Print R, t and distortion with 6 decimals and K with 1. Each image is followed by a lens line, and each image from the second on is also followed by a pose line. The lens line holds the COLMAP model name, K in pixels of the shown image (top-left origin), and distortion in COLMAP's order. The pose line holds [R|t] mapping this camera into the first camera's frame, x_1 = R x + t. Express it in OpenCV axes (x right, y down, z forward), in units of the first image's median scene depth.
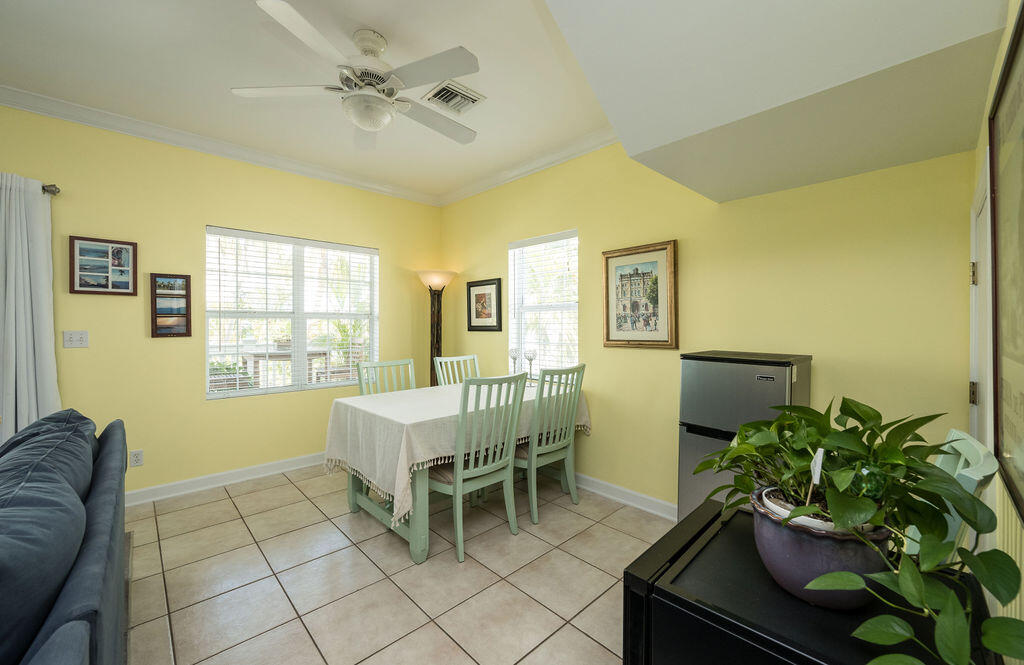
lens RADIAL K [[402.4, 0, 513.8], [0, 402.4, 329.0], [0, 0, 1]] dist [0.000458, 0.000034]
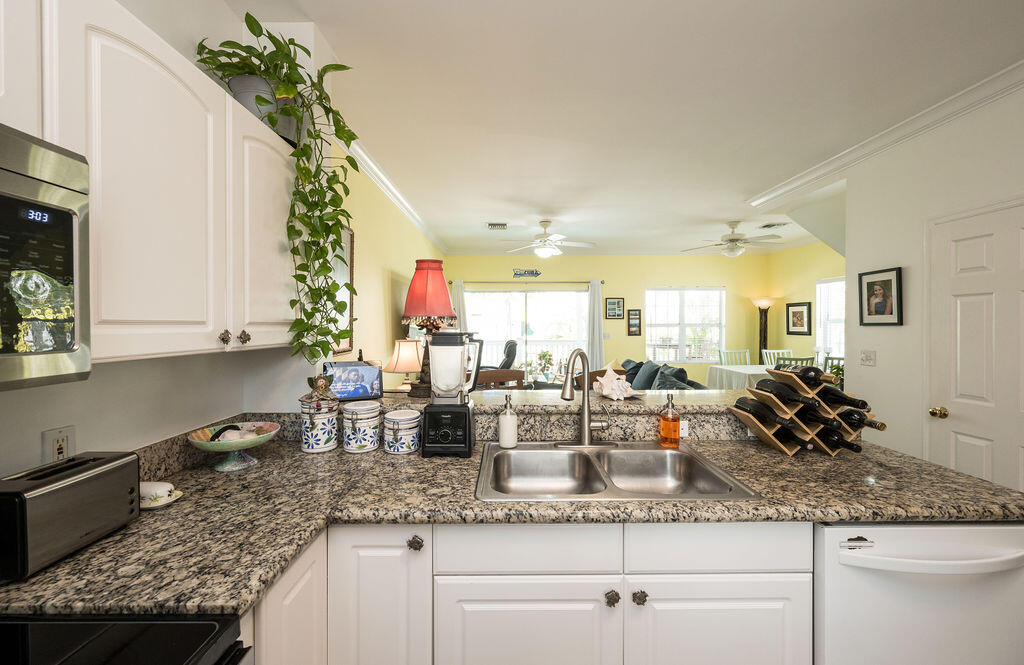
lens RADIAL K [[402.4, 0, 508.3], [0, 402.4, 328.2], [0, 0, 1]] dist [0.000458, 0.000034]
pose [[0.725813, 0.006148, -0.687865, 0.250258], [-0.002325, 0.999976, 0.006484, -0.039144], [0.687889, -0.003107, 0.725810, -1.253189]]
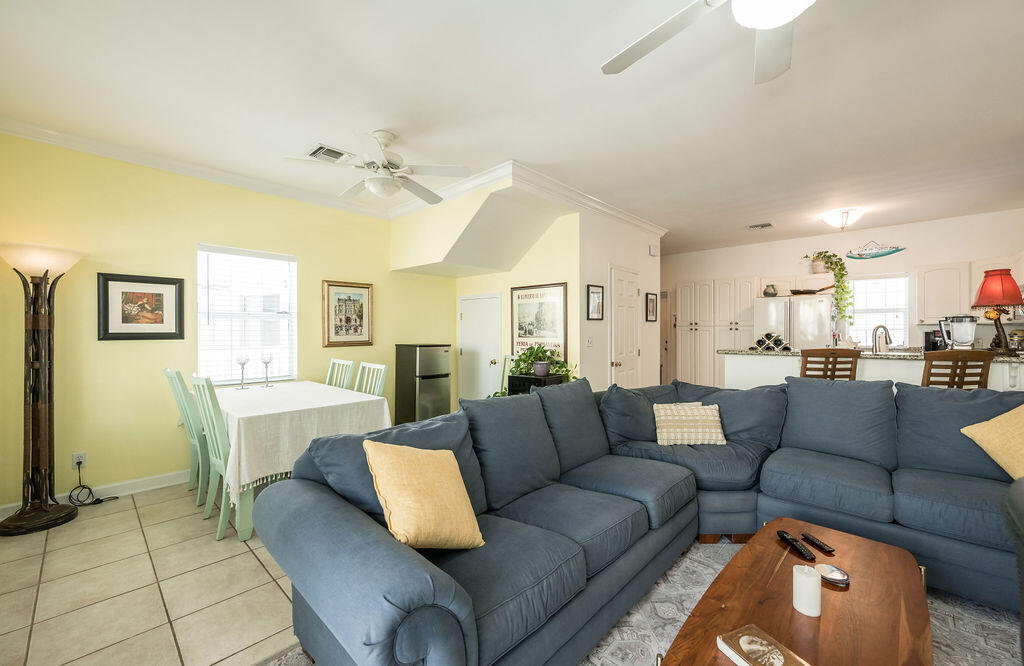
lens RADIAL K [[402.4, 0, 513.6], [0, 402.4, 331.9], [0, 0, 1]] dist [0.000458, 0.000034]
pose [[-0.051593, 0.001275, 0.998667, -1.233317], [0.012763, 0.999918, -0.000617, -0.000499], [-0.998587, 0.012714, -0.051605, 0.408940]]
